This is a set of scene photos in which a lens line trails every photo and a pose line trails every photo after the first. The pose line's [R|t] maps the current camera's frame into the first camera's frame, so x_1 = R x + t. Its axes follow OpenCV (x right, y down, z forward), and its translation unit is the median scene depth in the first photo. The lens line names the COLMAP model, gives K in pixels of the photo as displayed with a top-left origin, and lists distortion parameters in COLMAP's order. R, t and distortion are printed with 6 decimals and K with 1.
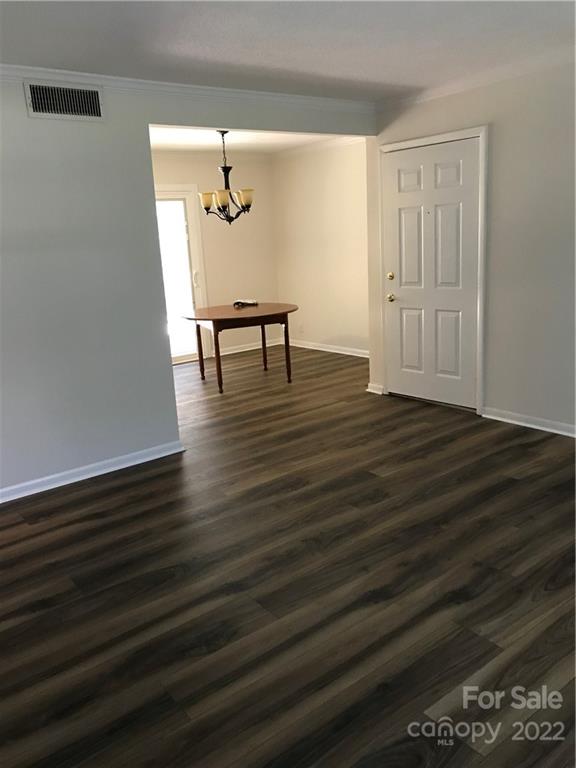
lens RADIAL K [[611.9, 0, 288.0], [0, 611.9, 384.0], [0, 0, 1]] dist [0.001598, -0.000069]
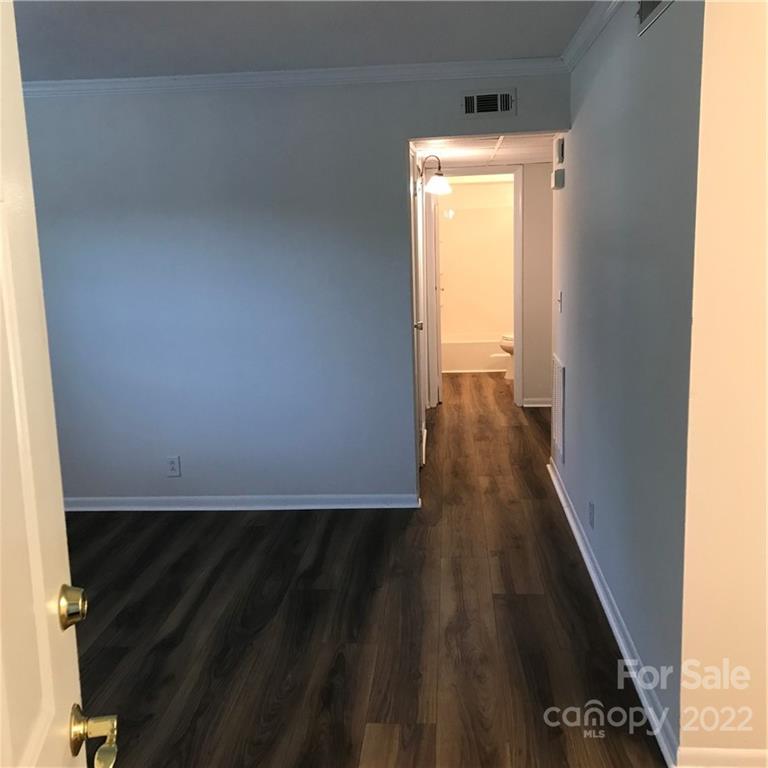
lens RADIAL K [[841.4, 0, 380.4], [0, 841.4, 375.1], [0, 0, 1]] dist [0.120832, -0.268877]
pose [[-0.676581, 0.206148, -0.706923, 0.463796], [-0.102377, 0.924357, 0.367538, -0.488467], [0.729216, 0.321042, -0.604298, 1.705639]]
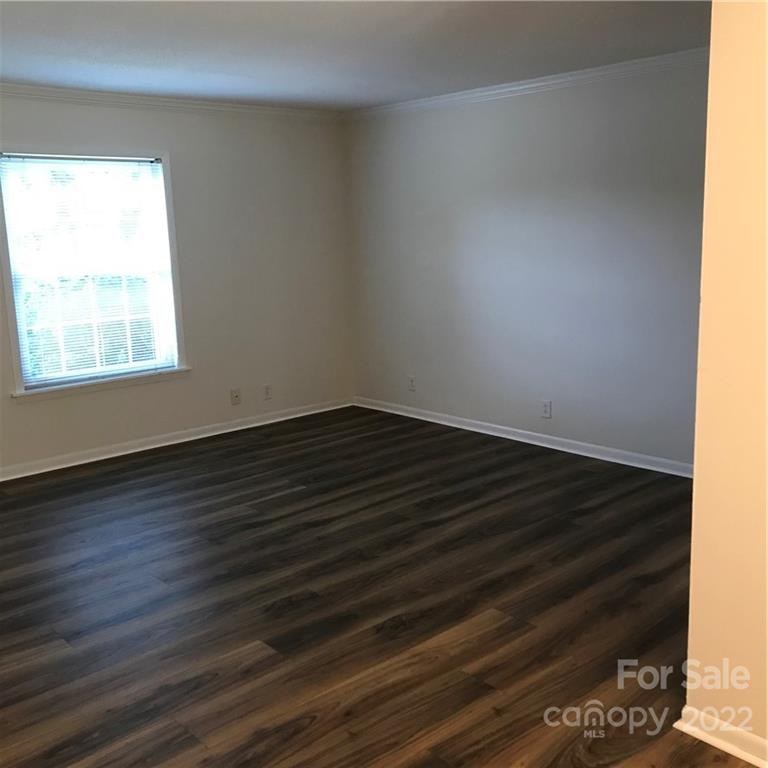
lens RADIAL K [[841.4, 0, 380.4], [0, 841.4, 375.1], [0, 0, 1]] dist [0.120832, -0.268877]
pose [[-0.993255, 0.102396, -0.054405, 0.065049], [0.071099, 0.908480, 0.411836, -0.571141], [0.091596, 0.405190, -0.909632, 2.176803]]
